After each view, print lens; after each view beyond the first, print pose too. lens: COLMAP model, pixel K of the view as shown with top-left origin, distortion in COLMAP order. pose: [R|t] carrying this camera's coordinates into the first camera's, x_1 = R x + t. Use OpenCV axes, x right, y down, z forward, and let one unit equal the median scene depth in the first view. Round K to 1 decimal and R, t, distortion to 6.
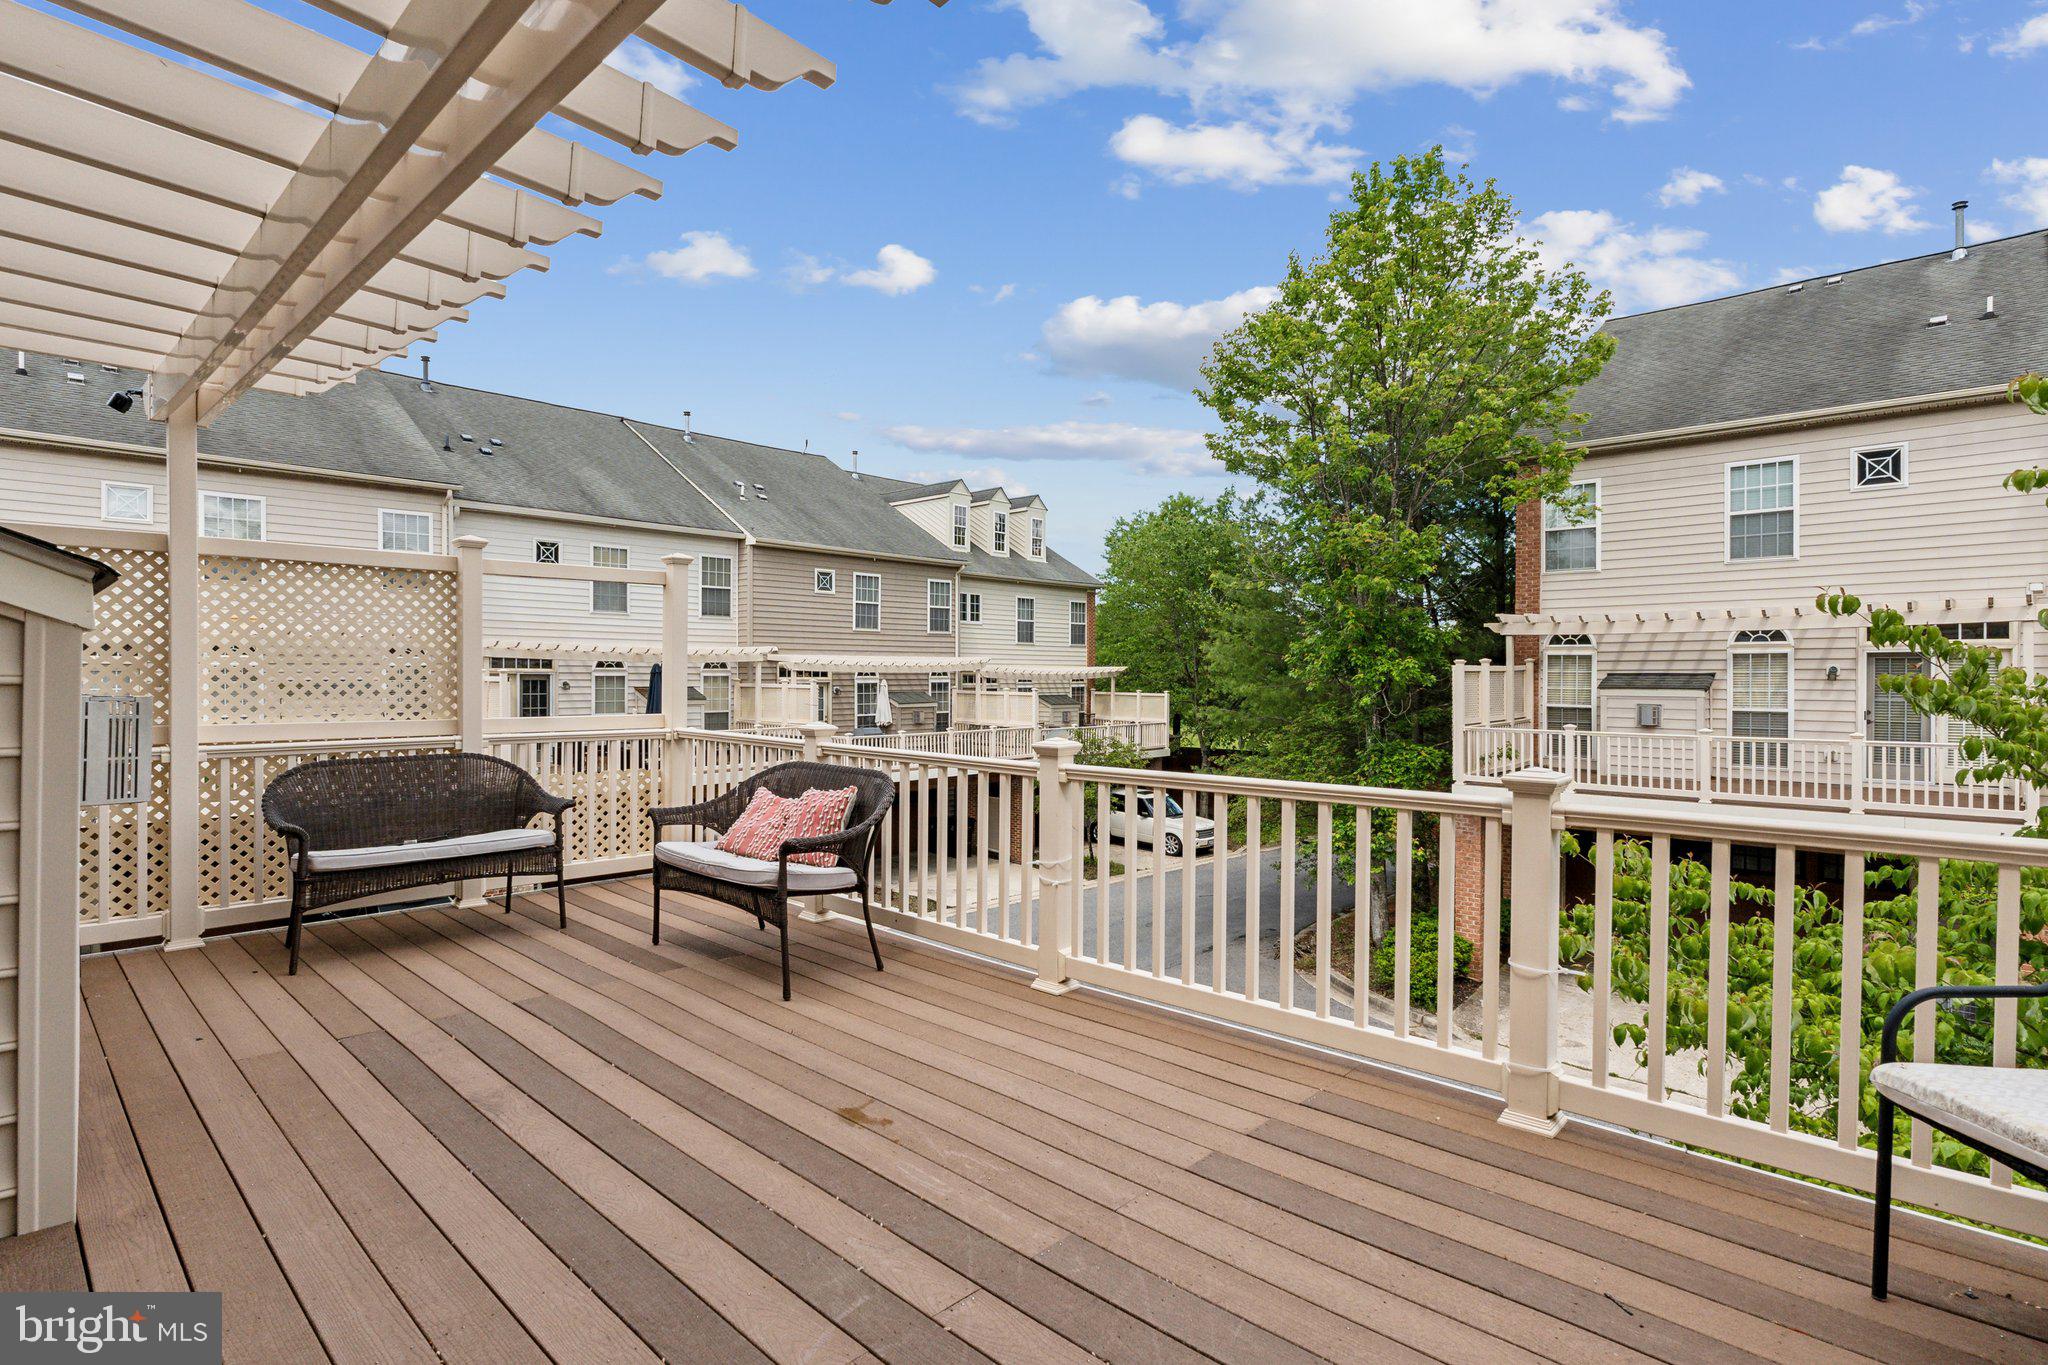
lens RADIAL K [[997.6, 0, 1016.8], [0, 997.6, 680.4], [0, 0, 1]] dist [-0.011051, -0.001285]
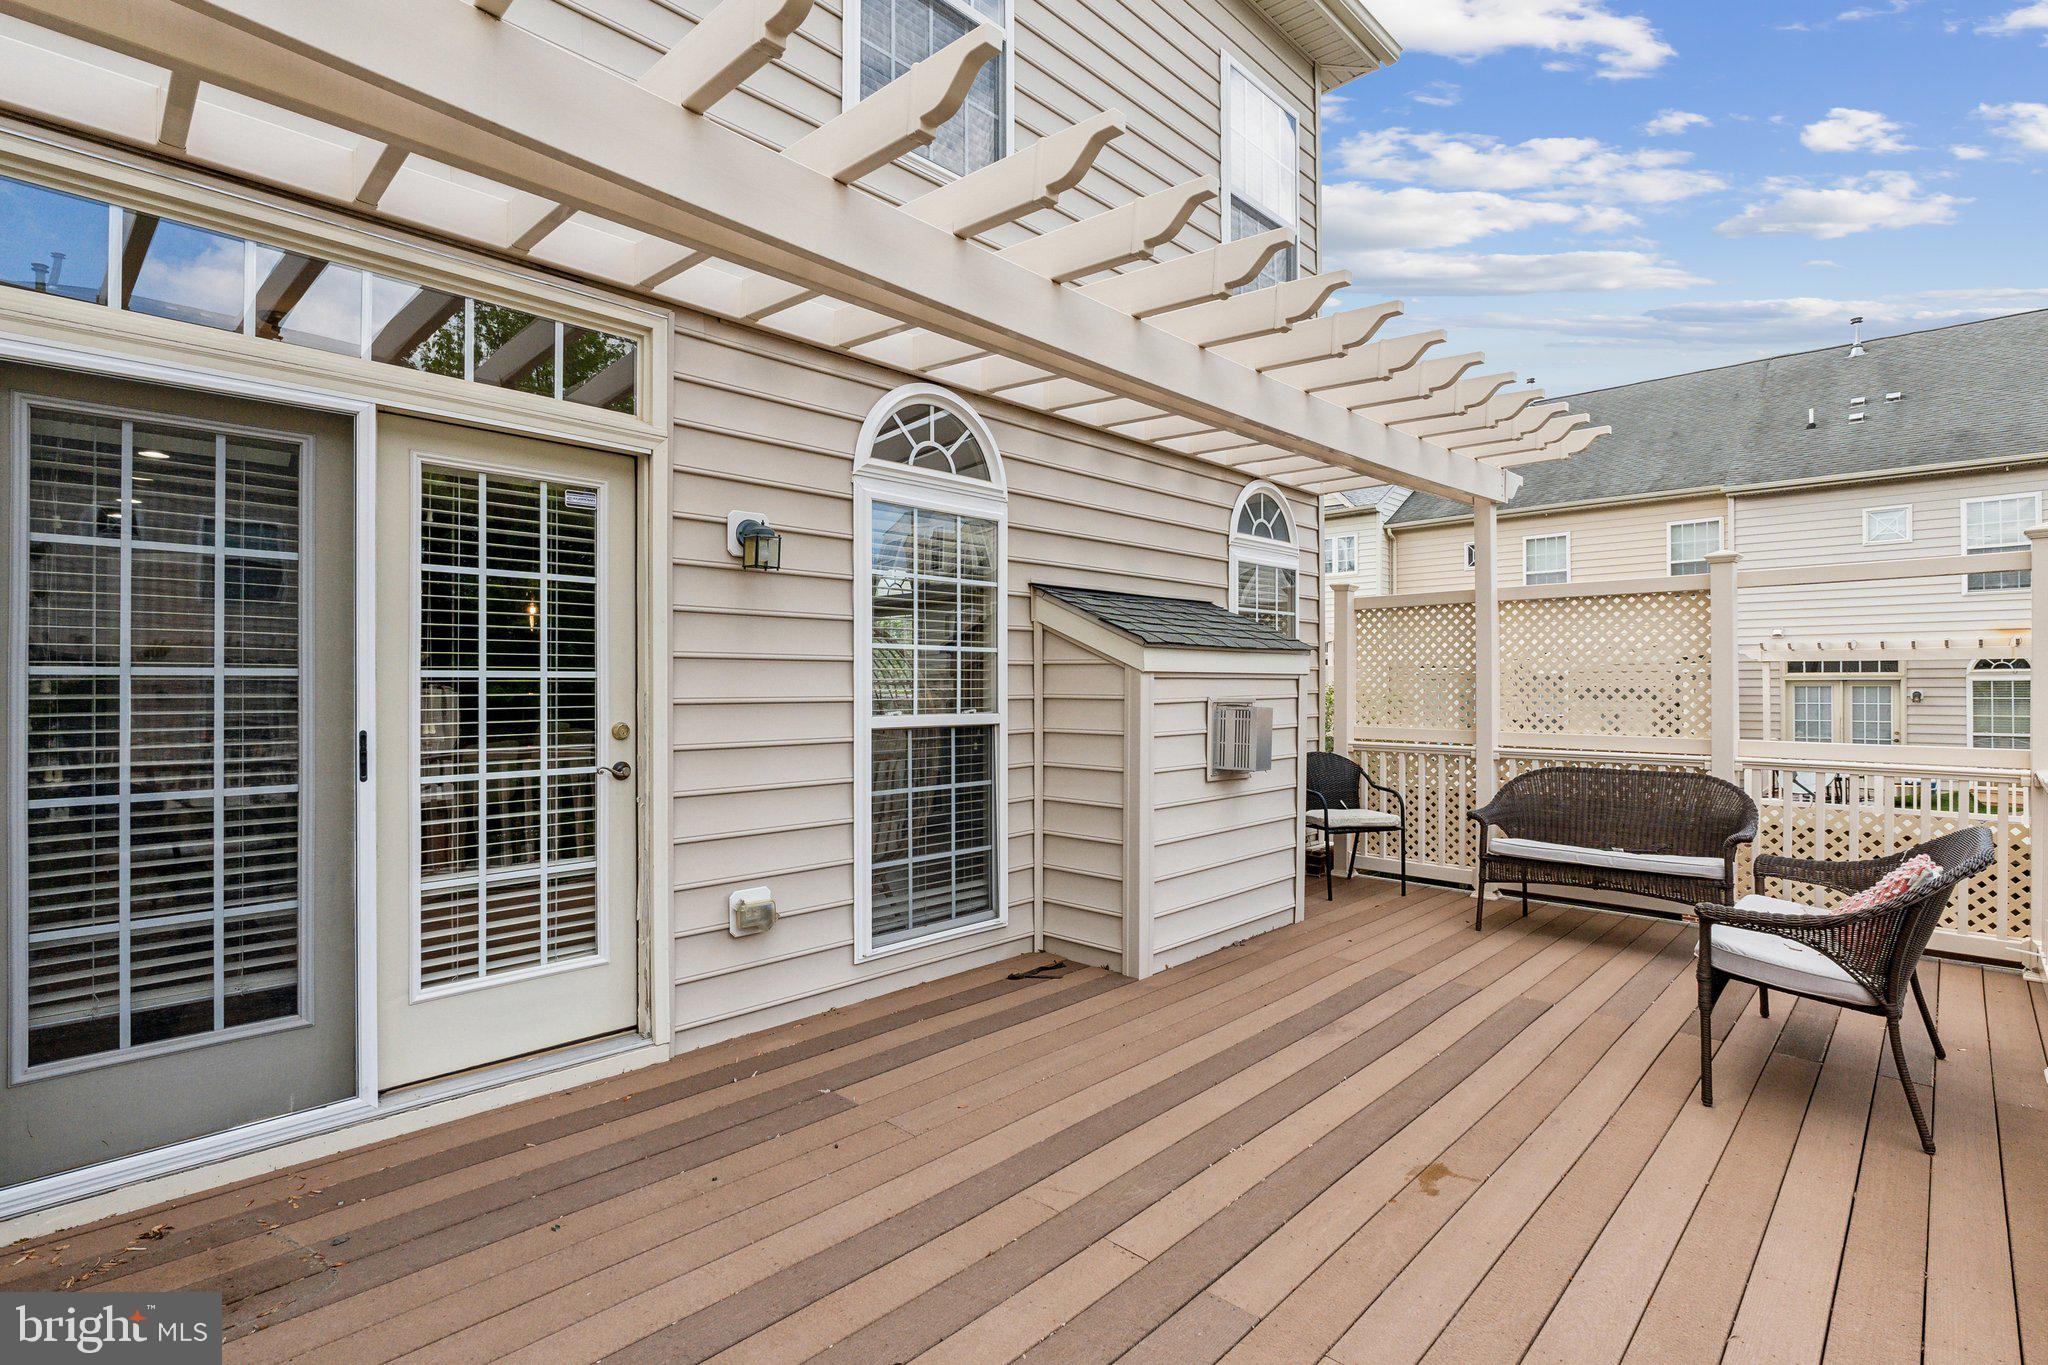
lens RADIAL K [[956.1, 0, 1014.9], [0, 956.1, 682.4], [0, 0, 1]] dist [-0.011934, 0.000064]
pose [[-0.007639, -0.007003, -0.999946, 0.469917], [-0.005871, 0.999959, -0.006958, -0.007996], [0.999954, 0.005817, -0.007679, 0.394435]]
